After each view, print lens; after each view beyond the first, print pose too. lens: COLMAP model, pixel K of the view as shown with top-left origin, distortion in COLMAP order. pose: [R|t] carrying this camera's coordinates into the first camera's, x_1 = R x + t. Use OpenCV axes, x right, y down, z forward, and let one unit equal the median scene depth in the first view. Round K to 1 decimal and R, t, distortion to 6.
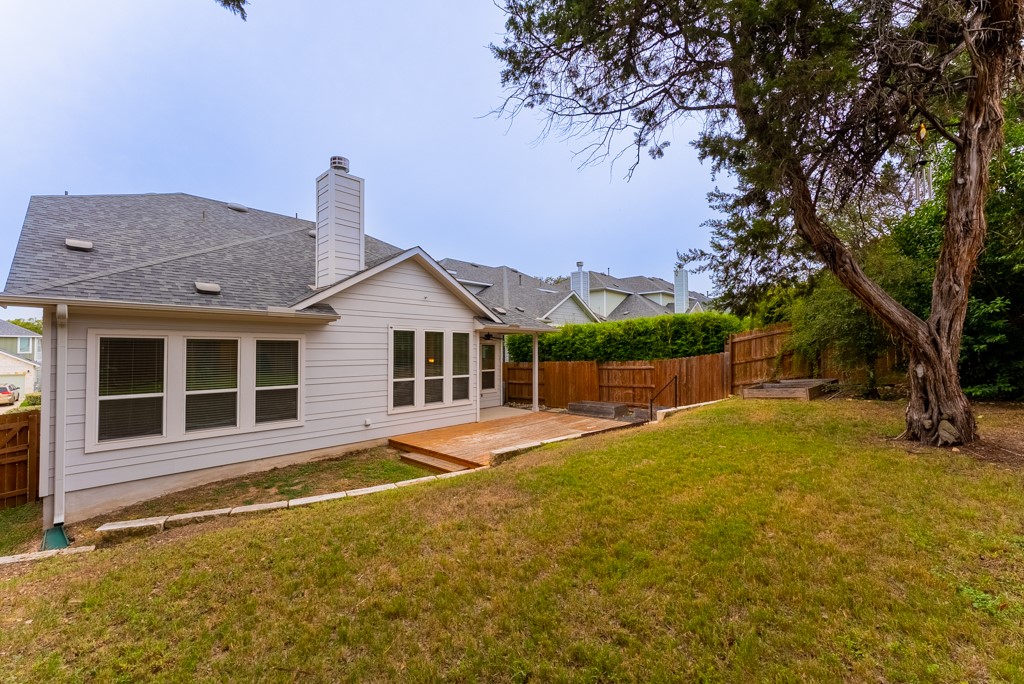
lens RADIAL K [[419.3, 0, 514.3], [0, 419.3, 340.7], [0, 0, 1]] dist [0.000041, -0.000028]
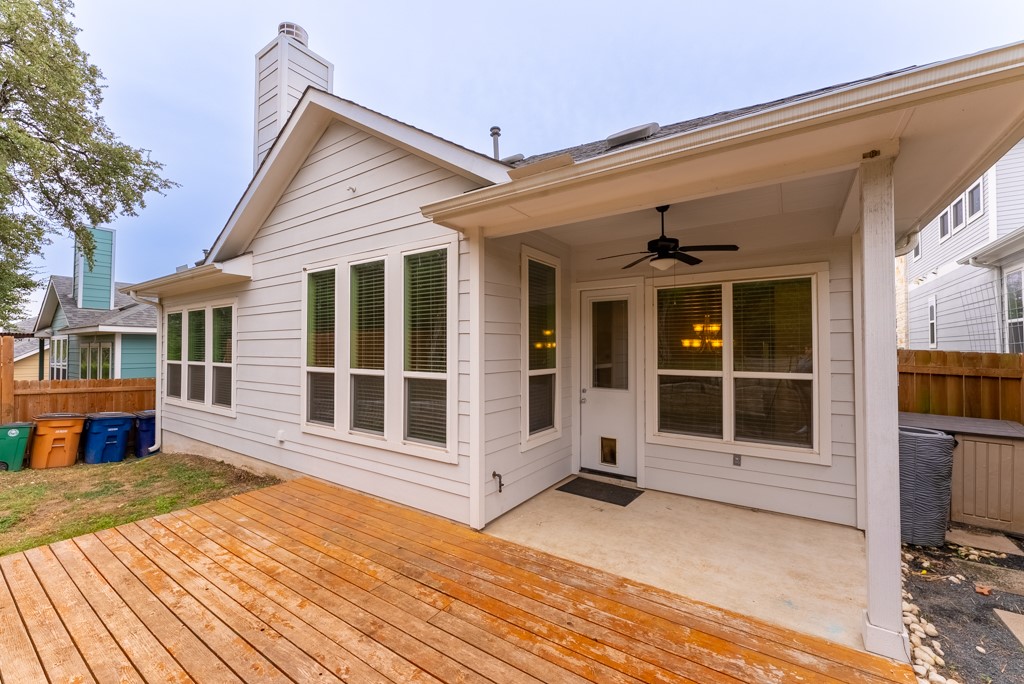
lens RADIAL K [[419.3, 0, 514.3], [0, 419.3, 340.7], [0, 0, 1]] dist [0.000041, -0.000028]
pose [[0.168718, -0.030931, -0.985179, 0.250876], [0.006587, 0.999521, -0.030253, 0.069851], [0.985642, -0.001385, 0.168841, 1.060618]]
